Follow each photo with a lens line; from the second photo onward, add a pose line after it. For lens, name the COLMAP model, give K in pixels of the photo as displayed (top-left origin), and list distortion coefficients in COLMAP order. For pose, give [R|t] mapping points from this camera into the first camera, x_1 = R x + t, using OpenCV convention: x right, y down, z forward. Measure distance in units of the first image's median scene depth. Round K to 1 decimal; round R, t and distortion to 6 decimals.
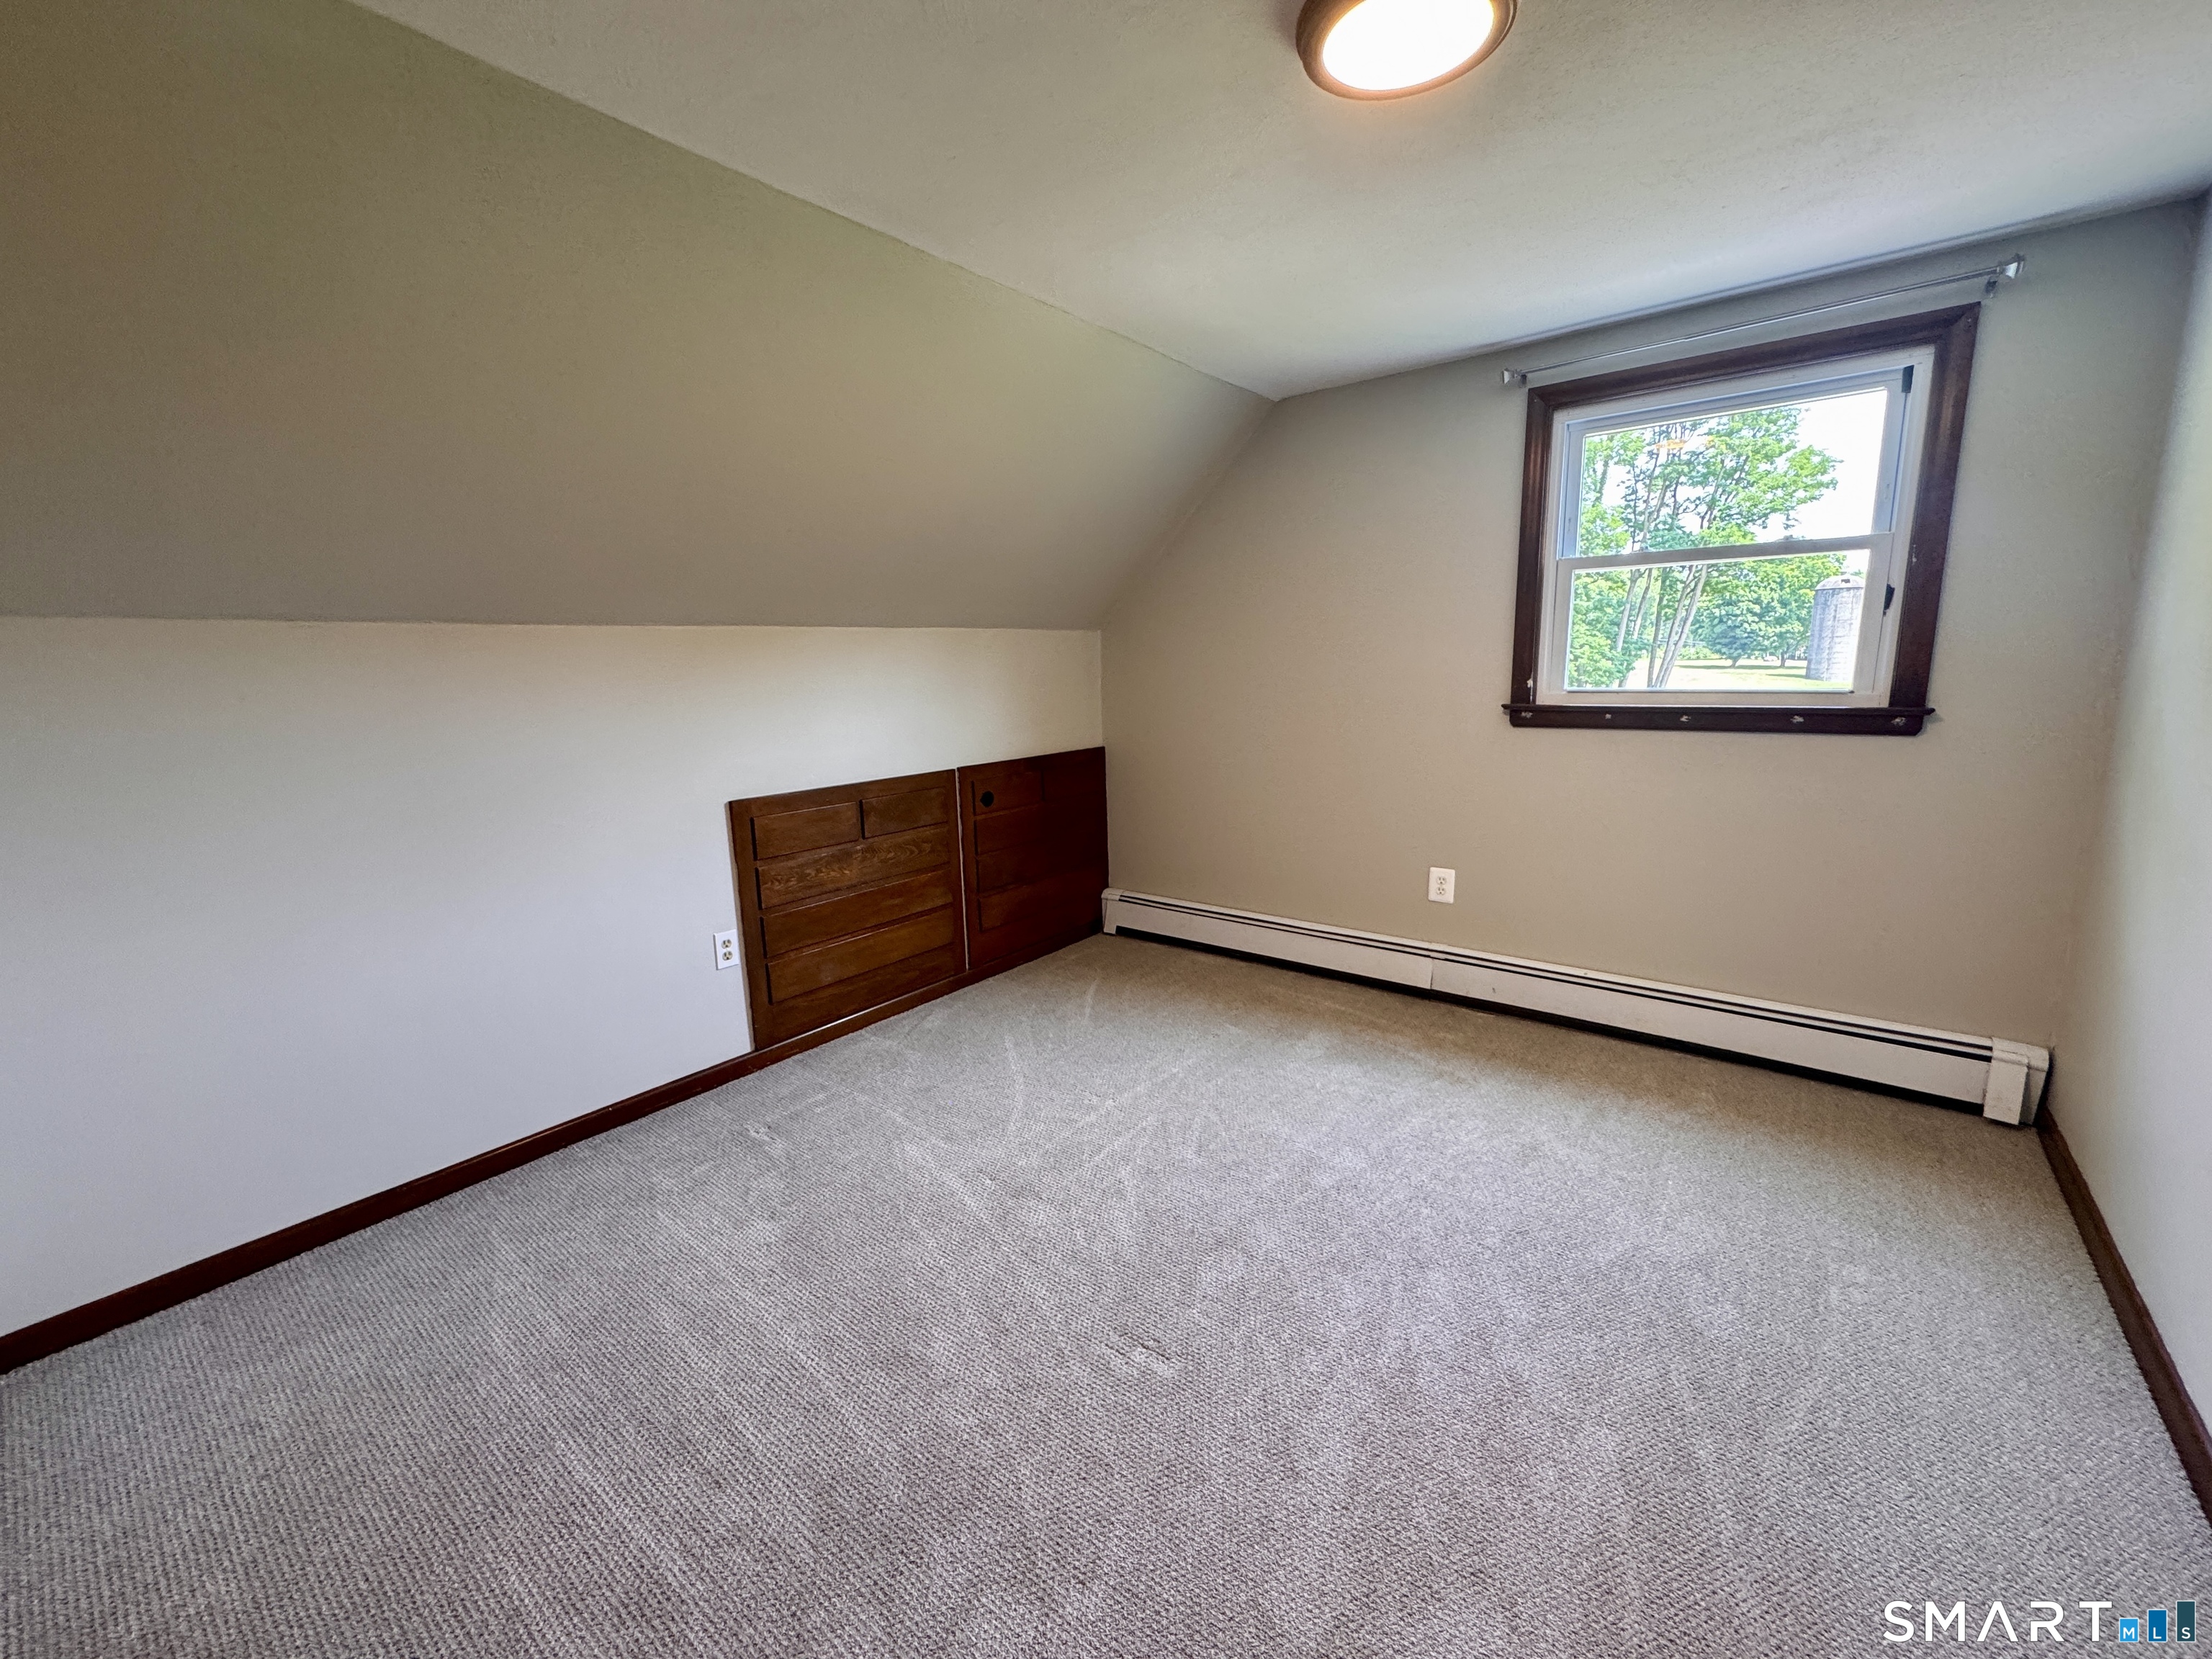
lens RADIAL K [[884.7, 0, 1097.3], [0, 884.7, 825.2], [0, 0, 1]] dist [-0.003759, 0.000387]
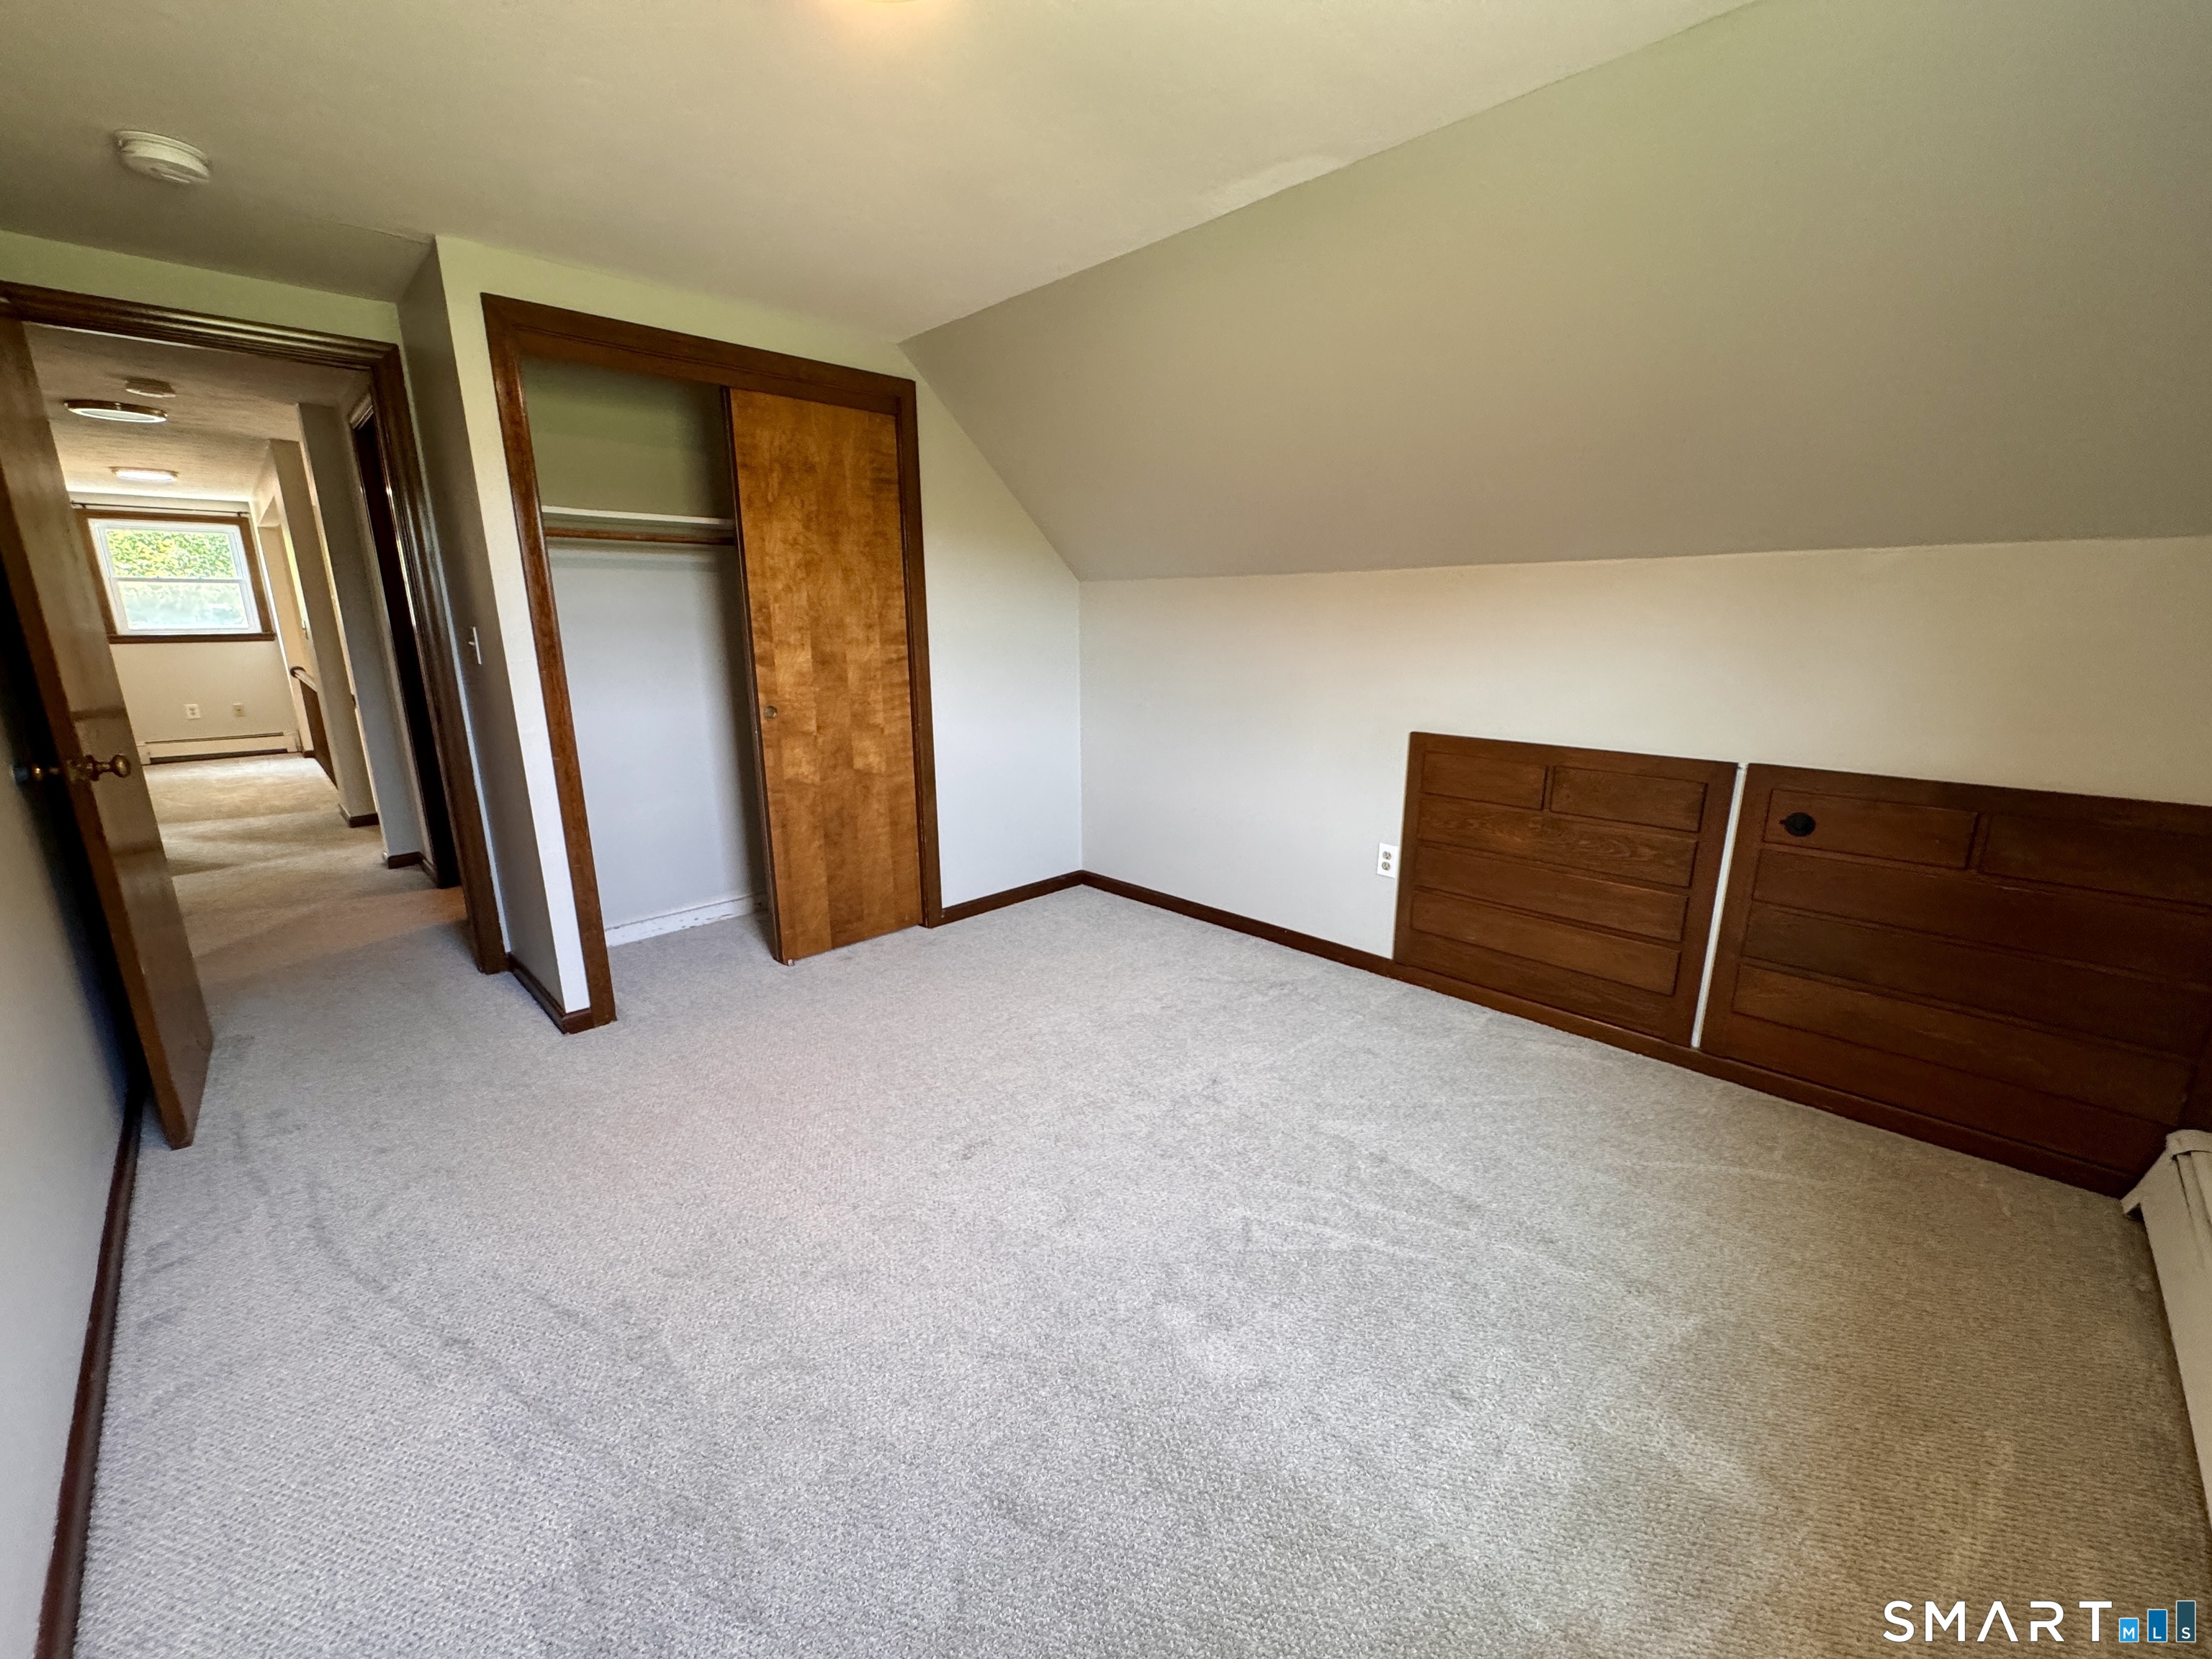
lens RADIAL K [[884.7, 0, 1107.8], [0, 884.7, 823.1], [0, 0, 1]] dist [-0.003759, 0.000387]
pose [[-0.118088, 0.258694, -0.958714, 0.590753], [-0.167211, 0.946503, 0.275995, -0.133813], [0.978824, 0.192899, -0.068514, 0.615417]]
